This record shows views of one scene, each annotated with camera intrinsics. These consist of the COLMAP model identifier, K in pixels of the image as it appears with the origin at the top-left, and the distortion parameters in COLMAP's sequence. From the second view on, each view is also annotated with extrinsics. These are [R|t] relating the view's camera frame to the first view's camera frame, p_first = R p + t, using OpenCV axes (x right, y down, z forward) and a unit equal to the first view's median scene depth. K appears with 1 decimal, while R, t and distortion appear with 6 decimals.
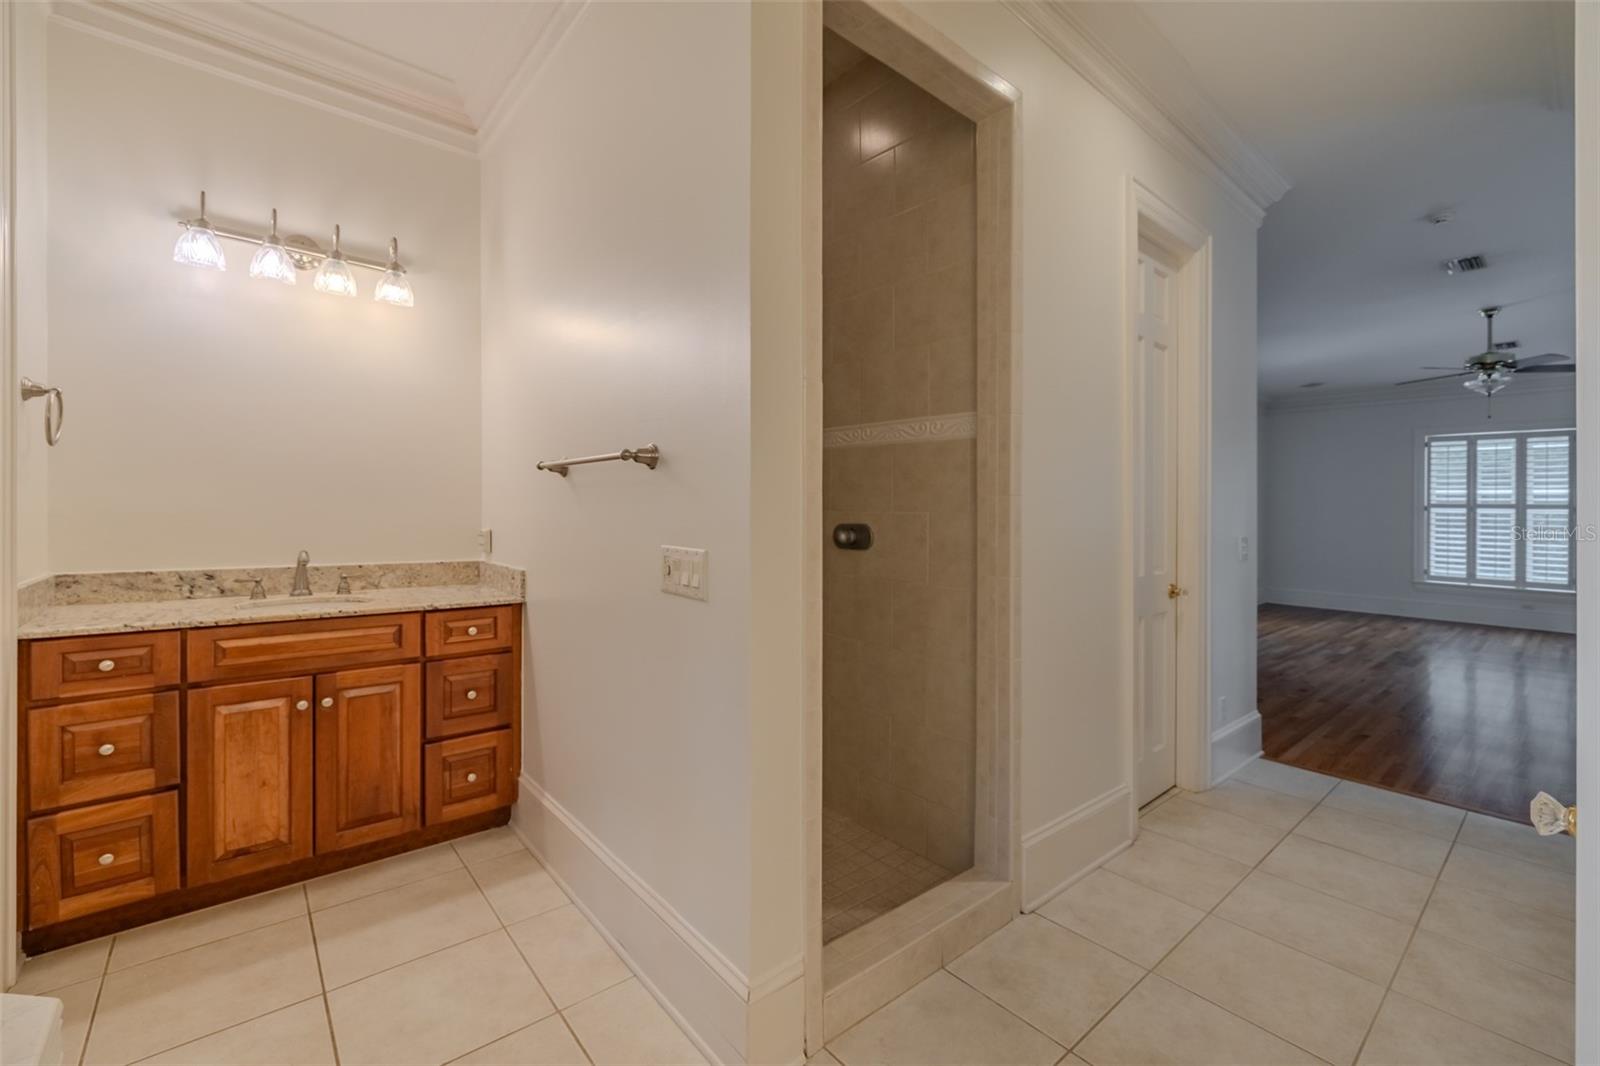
lens RADIAL K [[677.7, 0, 797.3], [0, 677.7, 526.8], [0, 0, 1]] dist [-0.000007, 0.000707]
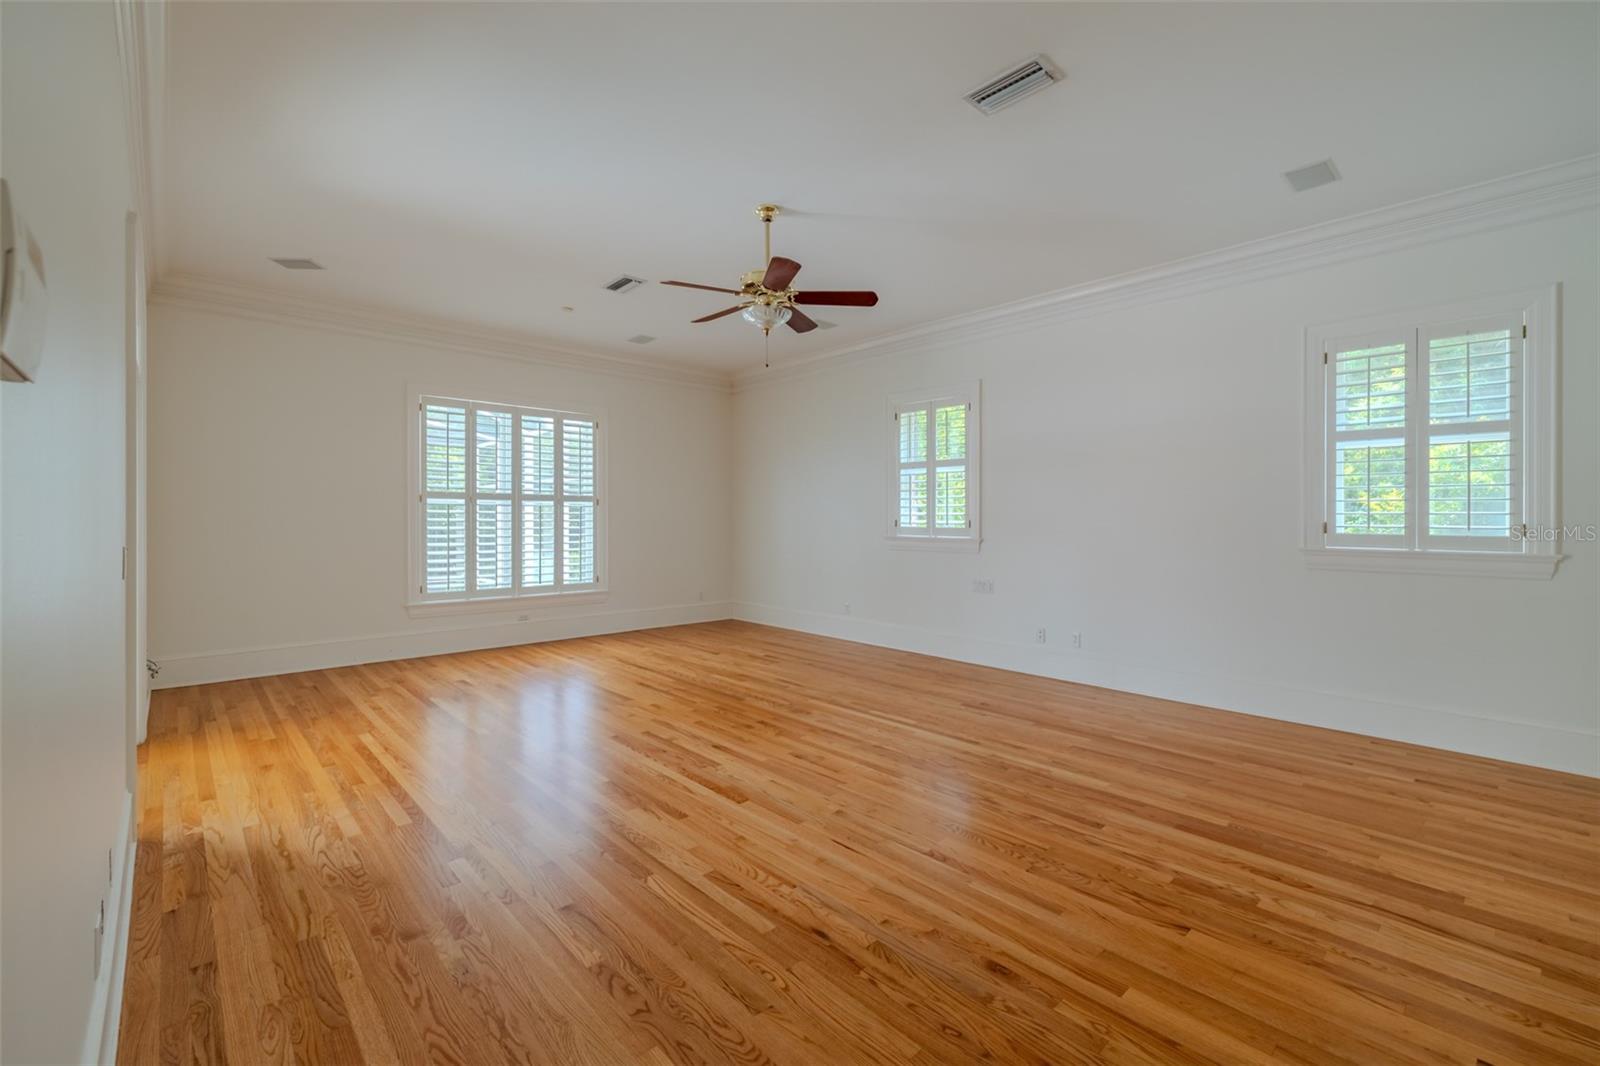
lens RADIAL K [[677.7, 0, 797.3], [0, 677.7, 526.8], [0, 0, 1]] dist [-0.000007, 0.000707]
pose [[-0.051644, -0.016161, 0.998535, 0.219264], [0.002363, 0.999864, 0.016305, -0.006131], [-0.998663, 0.003202, -0.051599, 0.676076]]
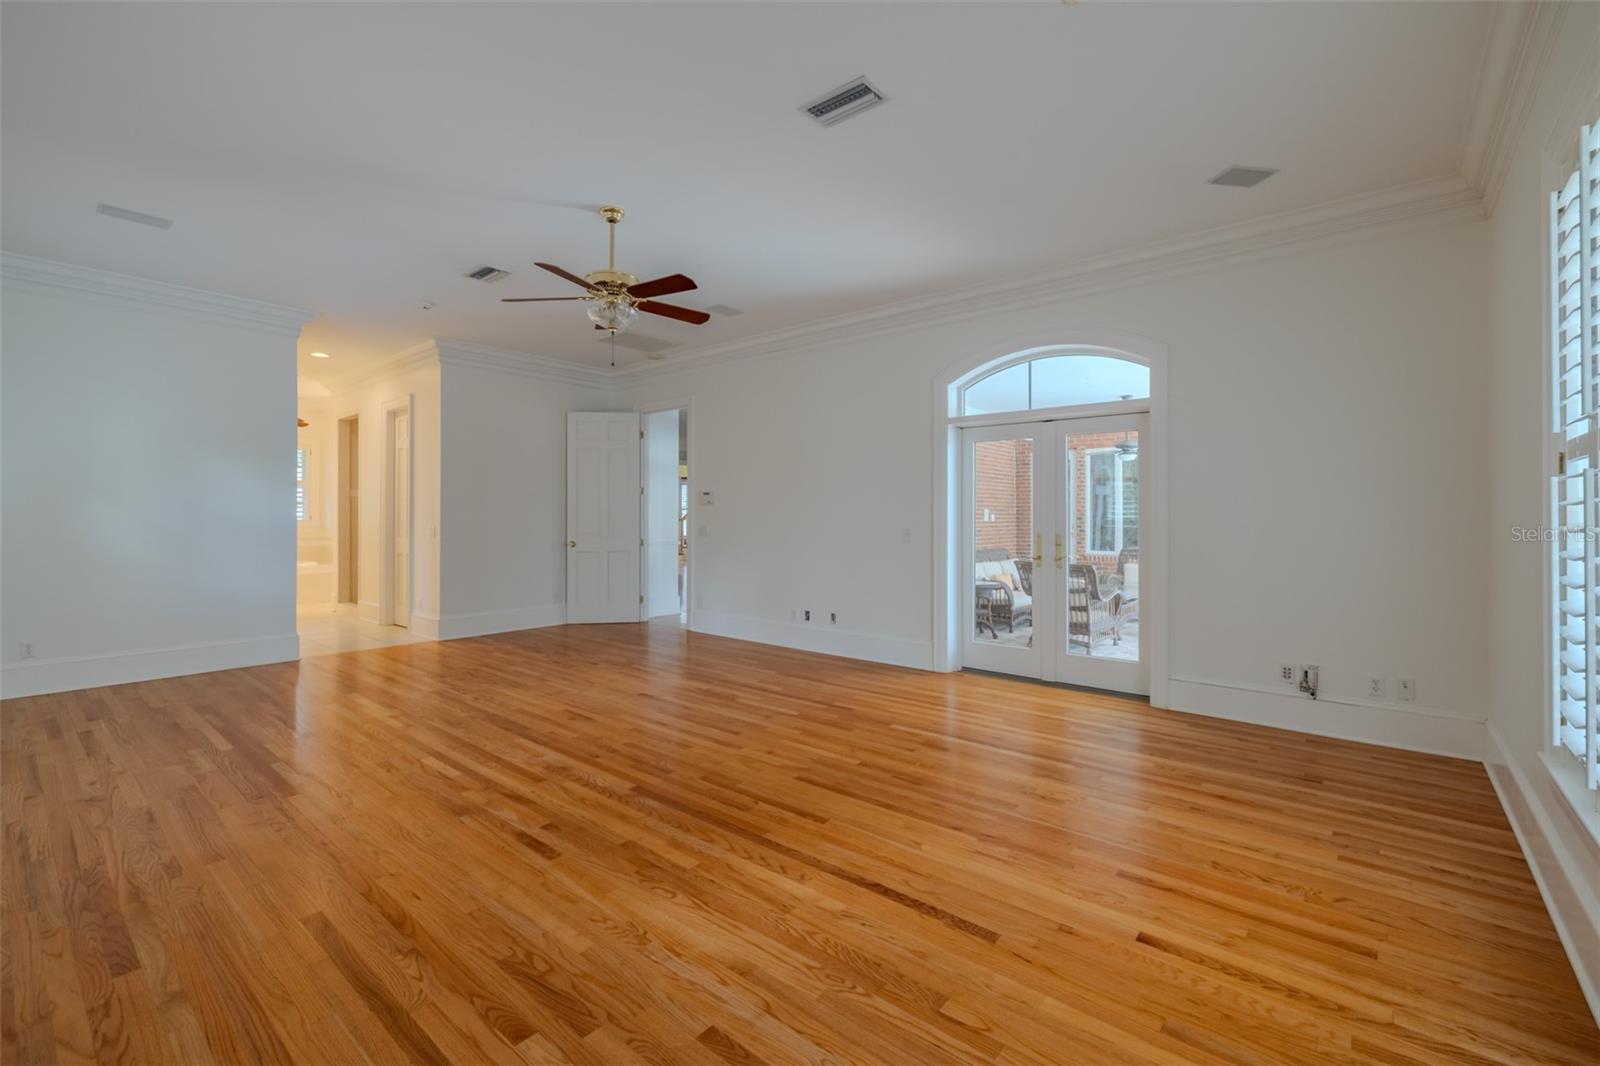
lens RADIAL K [[677.7, 0, 797.3], [0, 677.7, 526.8], [0, 0, 1]] dist [-0.000007, 0.000707]
pose [[0.167379, 0.016810, -0.985749, 1.161622], [-0.009957, 0.999832, 0.015359, -0.004262], [0.985842, 0.007244, 0.167518, 0.718807]]
